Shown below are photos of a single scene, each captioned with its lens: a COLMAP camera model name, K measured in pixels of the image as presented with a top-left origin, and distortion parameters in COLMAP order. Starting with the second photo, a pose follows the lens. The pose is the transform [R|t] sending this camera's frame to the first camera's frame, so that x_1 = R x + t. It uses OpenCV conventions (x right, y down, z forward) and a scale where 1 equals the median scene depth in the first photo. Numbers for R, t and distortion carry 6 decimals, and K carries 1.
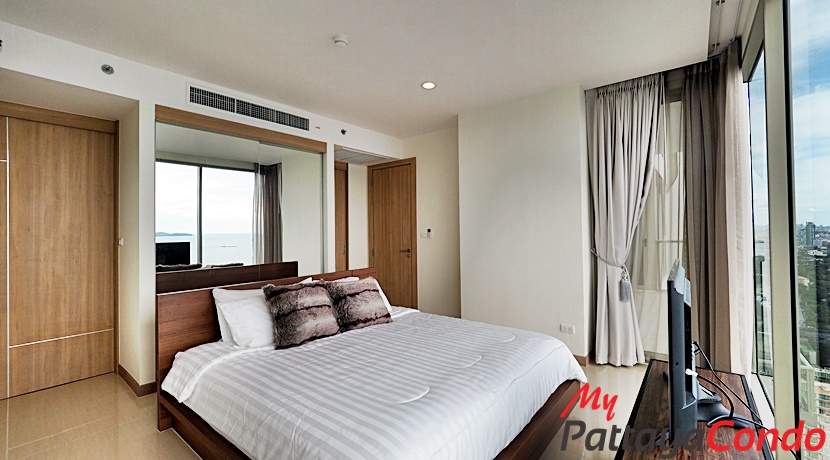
lens RADIAL K [[348.8, 0, 416.6], [0, 348.8, 226.0], [0, 0, 1]] dist [0.000501, -0.000077]
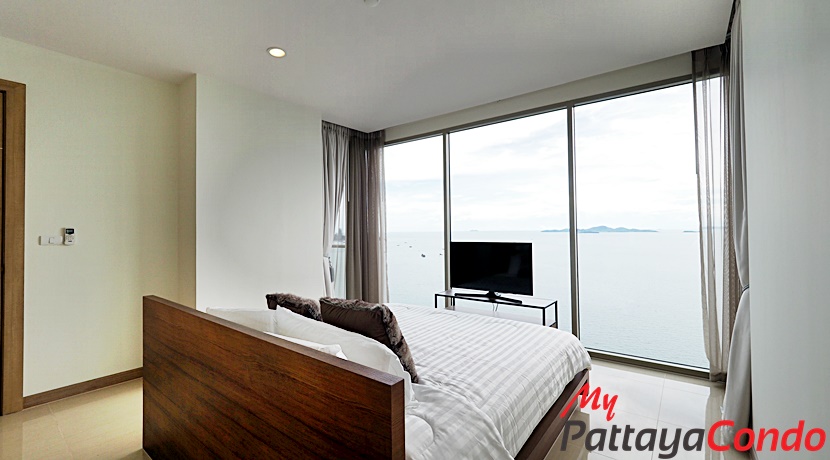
lens RADIAL K [[348.8, 0, 416.6], [0, 348.8, 226.0], [0, 0, 1]] dist [0.000501, -0.000077]
pose [[-0.015799, 0.022169, 0.999629, -1.282298], [-0.000535, 0.999754, -0.022181, 0.038449], [-0.999875, -0.000885, -0.015783, 1.094346]]
